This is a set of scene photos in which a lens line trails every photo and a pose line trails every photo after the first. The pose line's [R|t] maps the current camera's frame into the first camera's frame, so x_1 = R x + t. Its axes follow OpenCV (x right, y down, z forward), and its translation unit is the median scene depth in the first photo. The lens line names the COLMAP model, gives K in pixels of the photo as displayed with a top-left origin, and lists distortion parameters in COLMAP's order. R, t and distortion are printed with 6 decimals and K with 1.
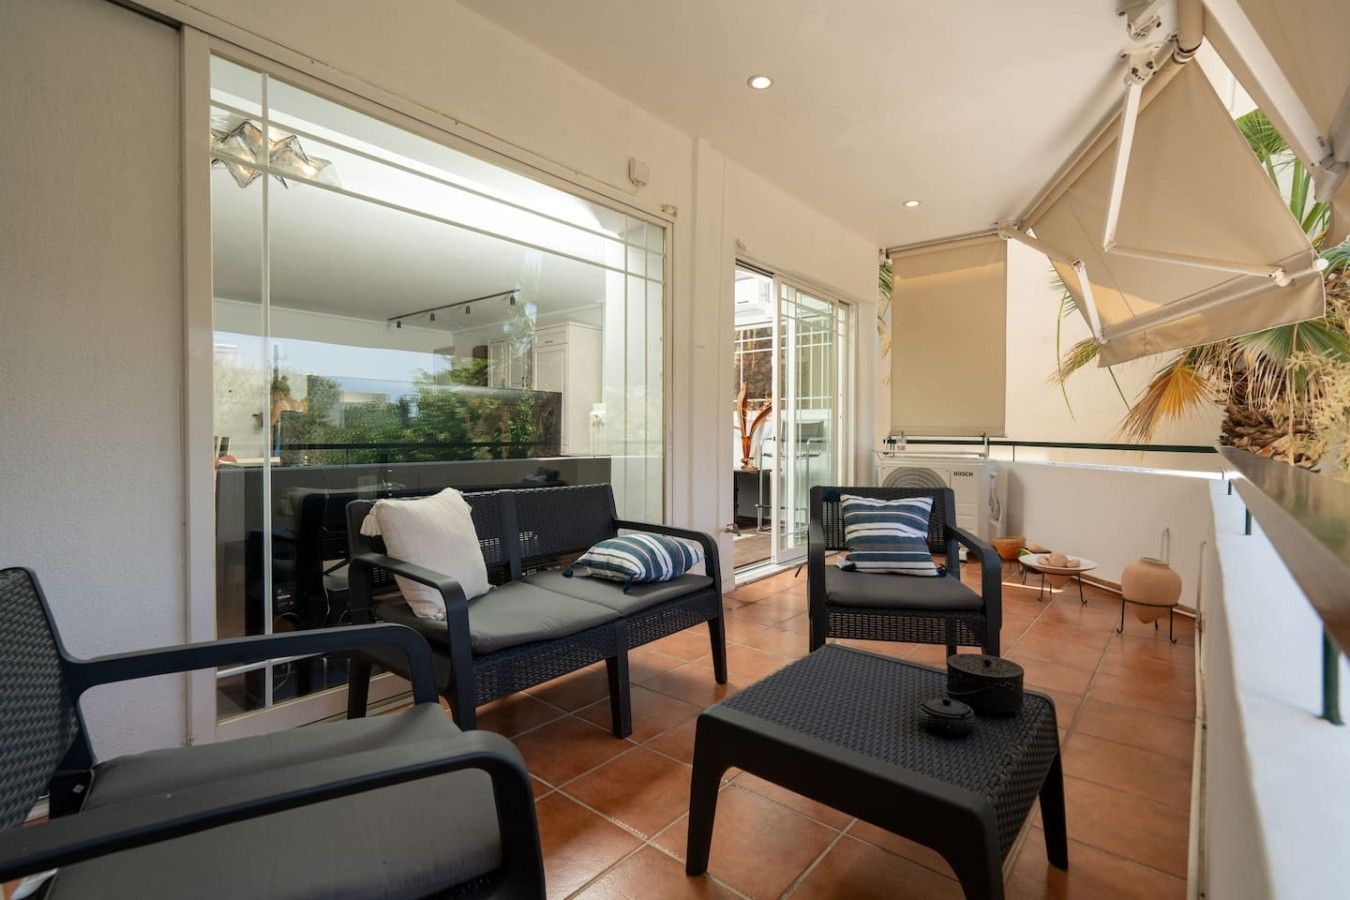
lens RADIAL K [[629.9, 0, 672.6], [0, 629.9, 437.3], [0, 0, 1]] dist [0.000047, 0.000245]
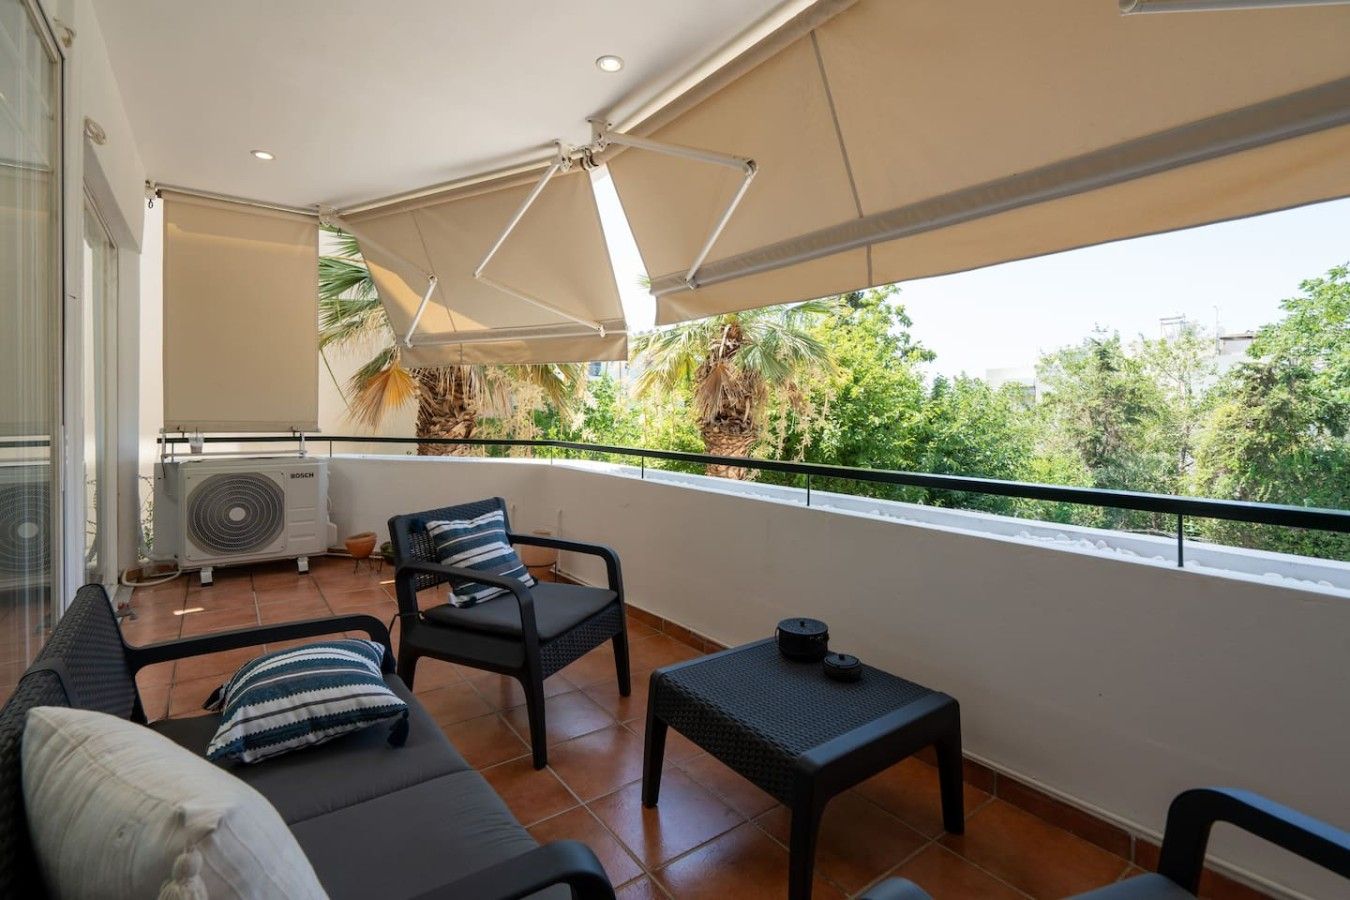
lens RADIAL K [[616.3, 0, 669.7], [0, 616.3, 410.8], [0, 0, 1]] dist [0.000152, 0.000009]
pose [[0.260913, 0.005120, 0.965349, -0.286780], [-0.002260, 0.999986, -0.004693, -0.035431], [-0.965360, -0.000958, 0.260921, 0.297419]]
